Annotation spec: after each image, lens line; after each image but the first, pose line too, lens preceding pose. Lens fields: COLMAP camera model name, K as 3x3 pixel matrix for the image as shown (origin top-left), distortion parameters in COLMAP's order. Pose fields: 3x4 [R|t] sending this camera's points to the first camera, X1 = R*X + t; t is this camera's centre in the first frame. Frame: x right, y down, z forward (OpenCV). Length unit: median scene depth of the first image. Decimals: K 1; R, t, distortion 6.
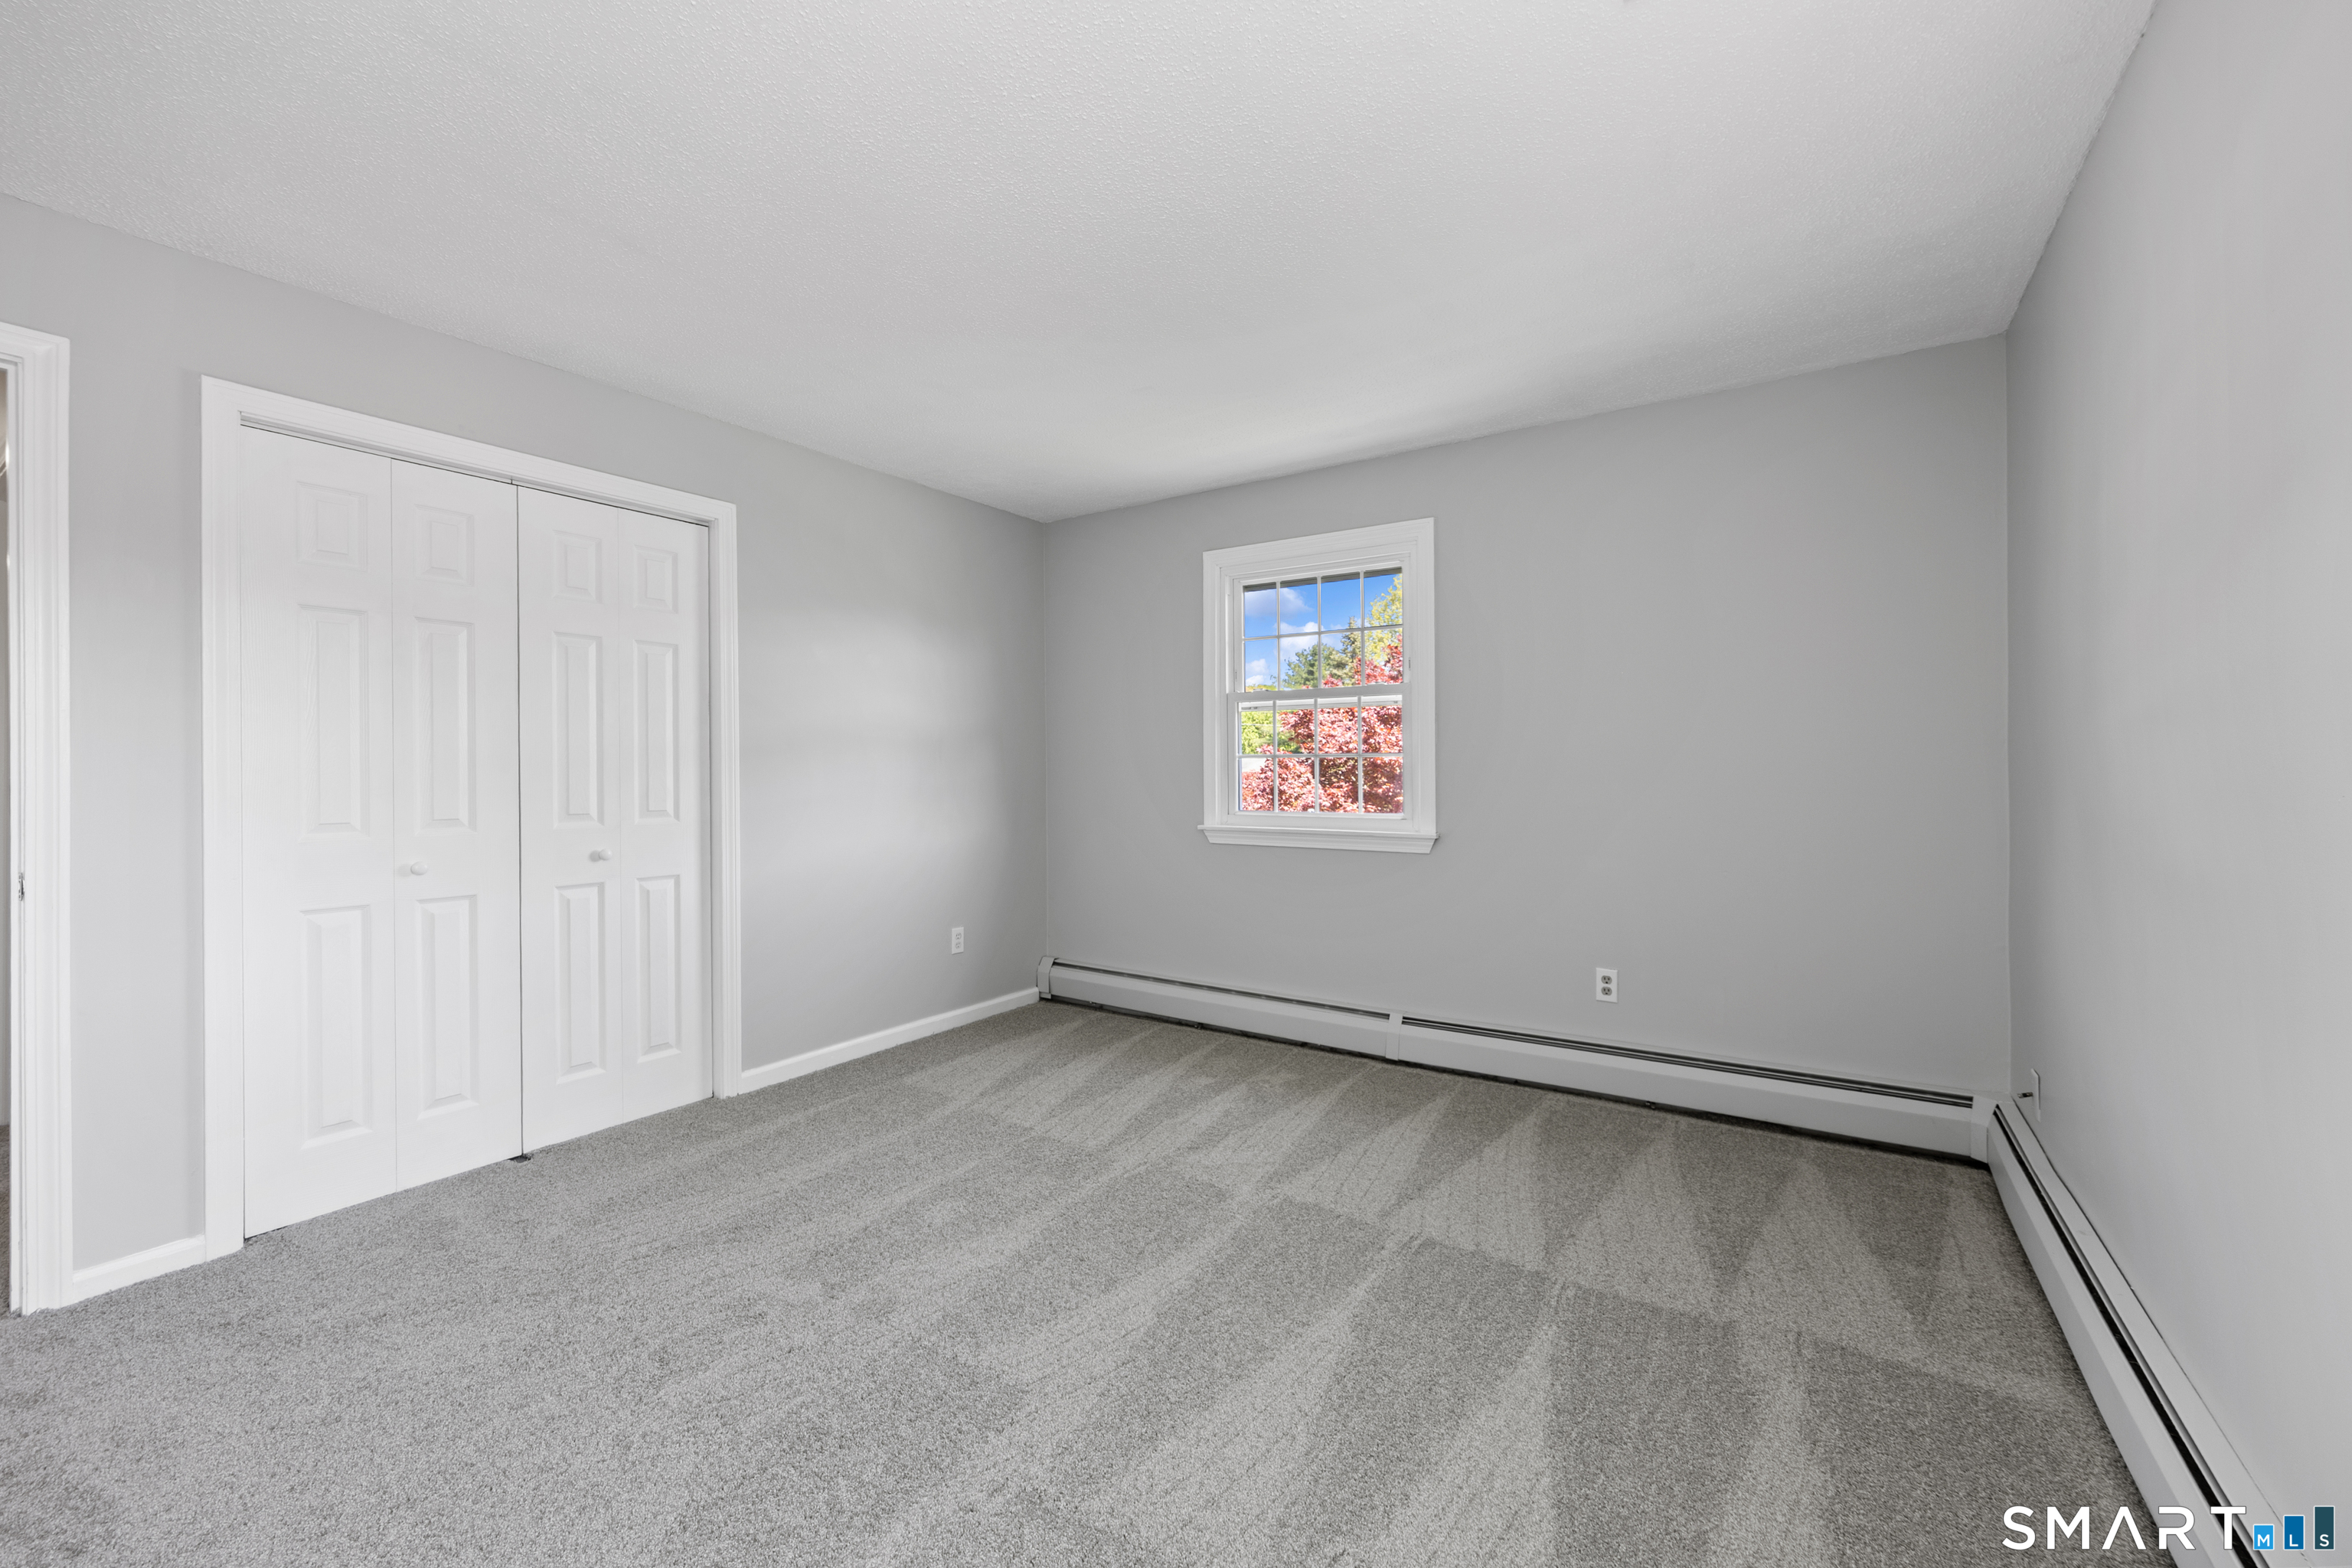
lens RADIAL K [[930.0, 0, 1171.2], [0, 930.0, 756.2], [0, 0, 1]] dist [0.000727, 0.000154]
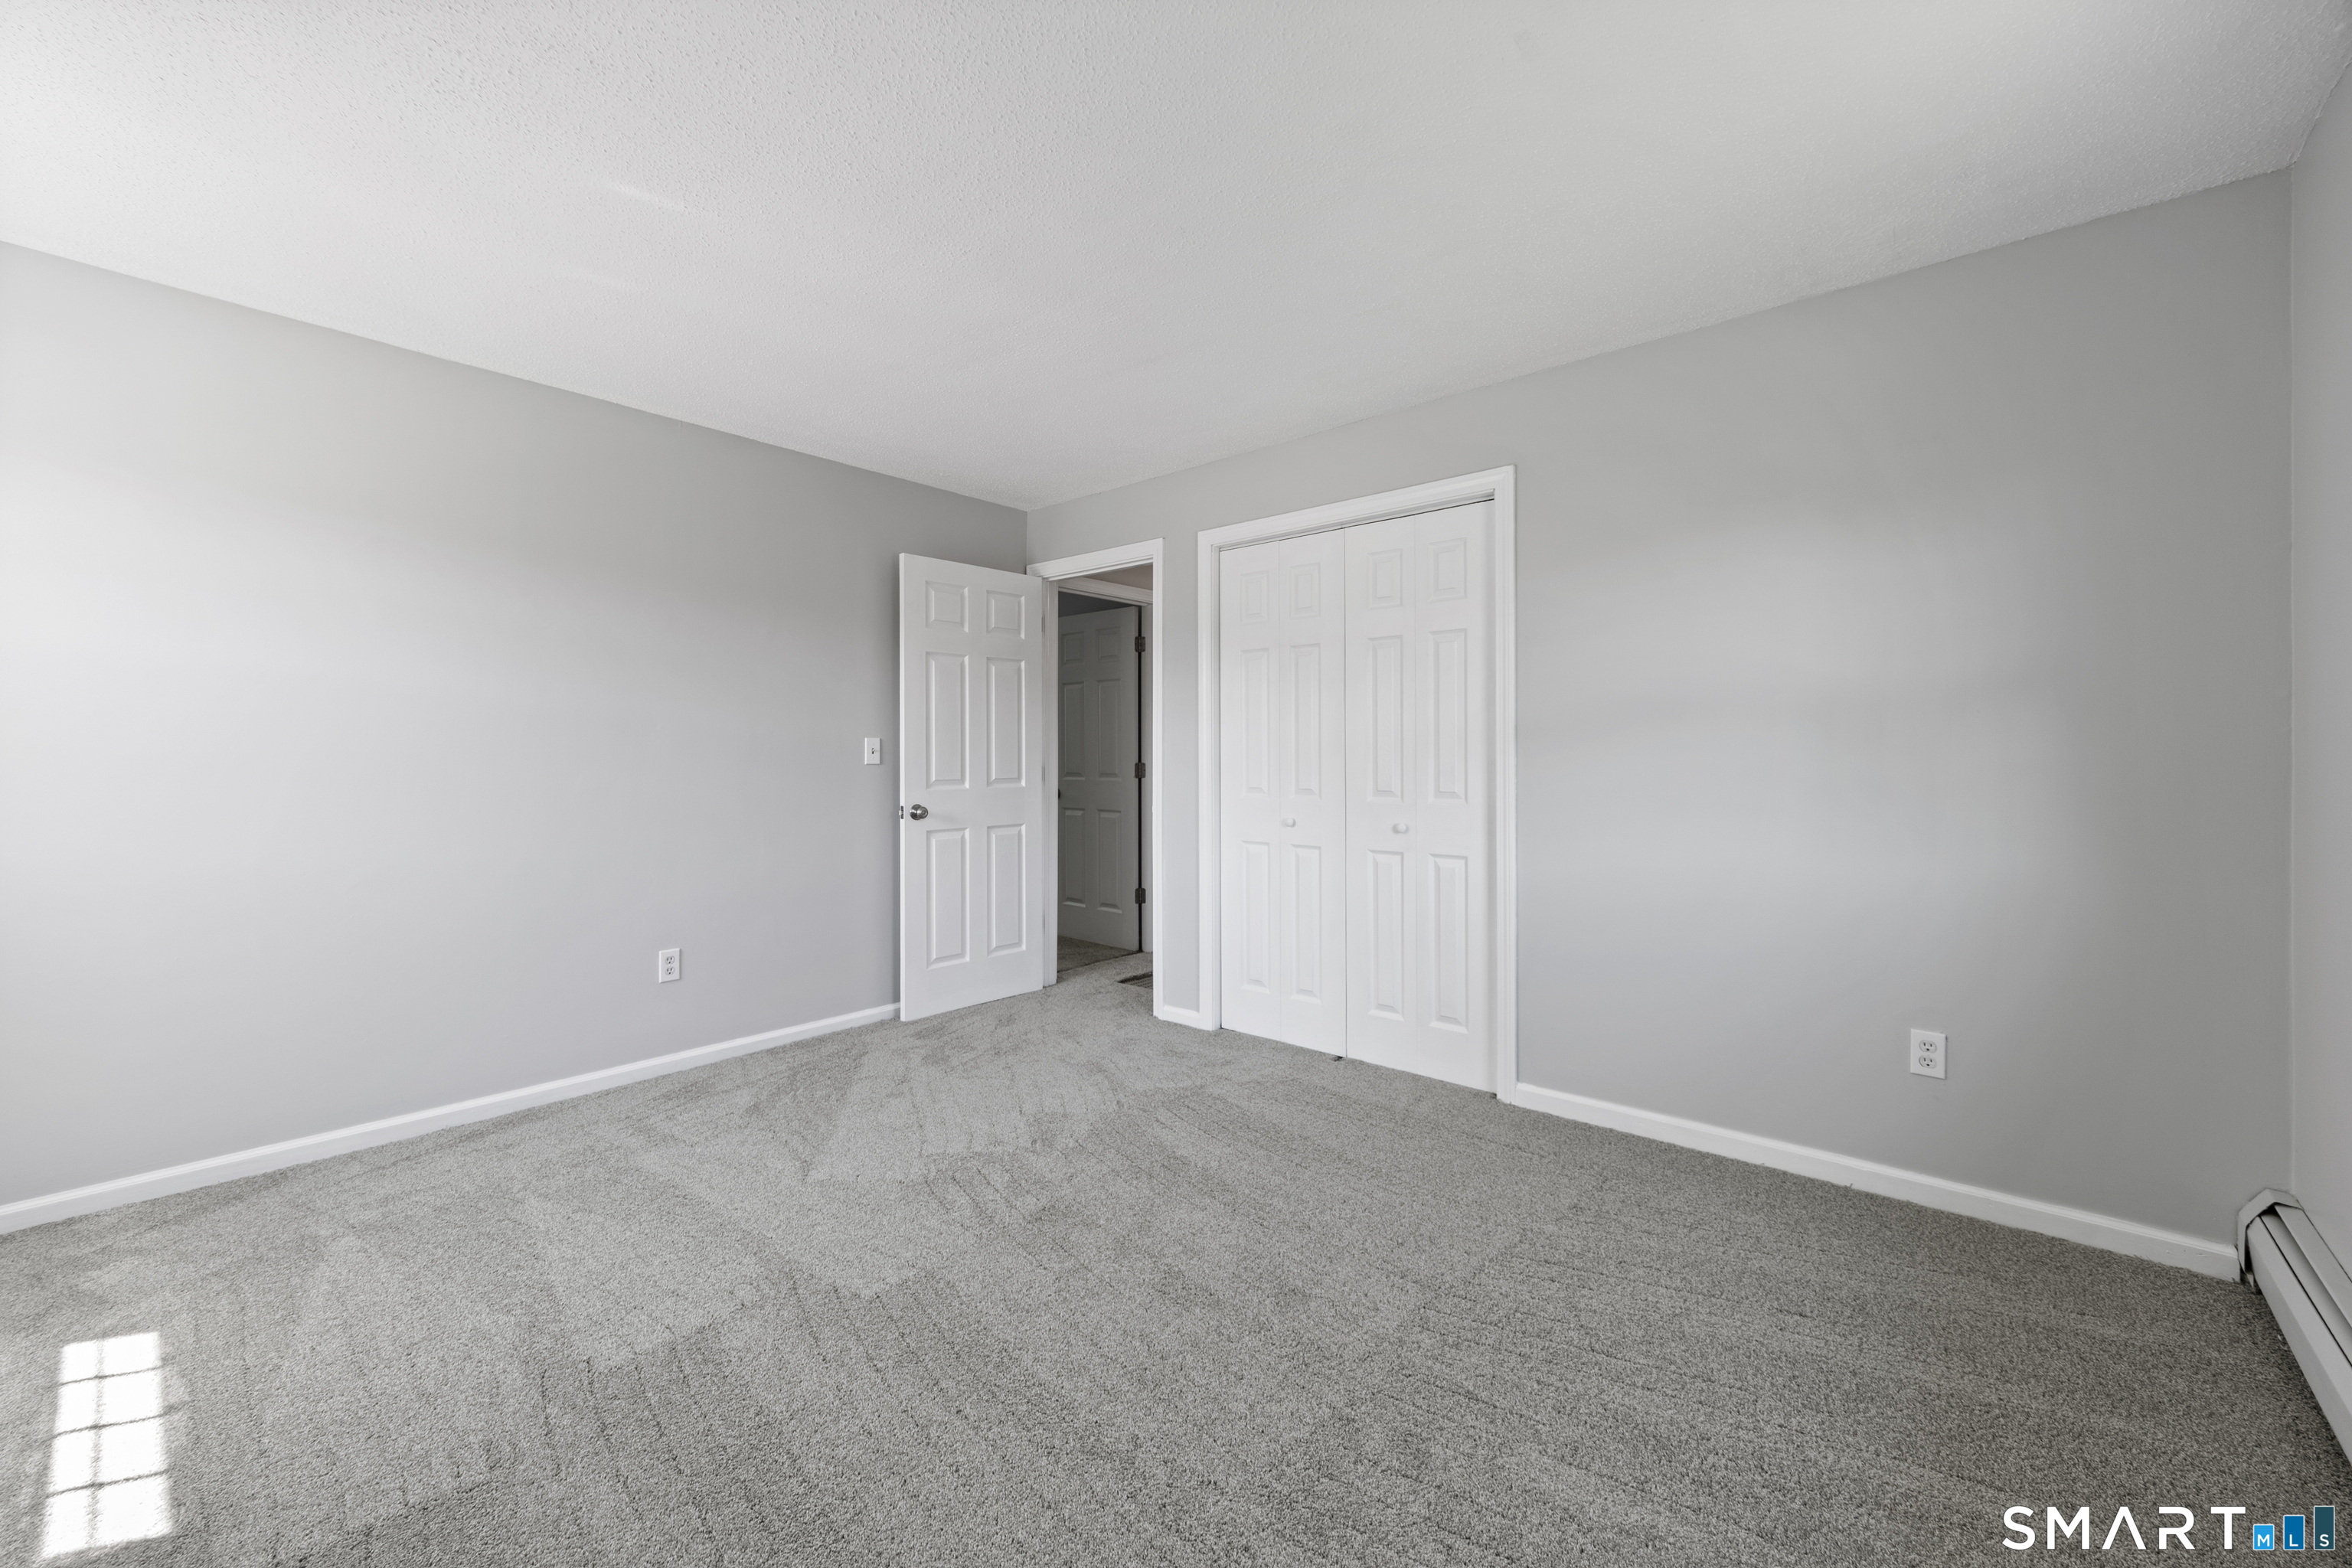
lens RADIAL K [[930.0, 0, 1171.2], [0, 930.0, 756.2], [0, 0, 1]] dist [0.000727, 0.000154]
pose [[-0.128669, 0.001498, -0.991686, 0.516121], [0.016523, 0.999863, -0.000633, 0.013769], [0.991550, -0.016467, -0.128676, 0.823828]]
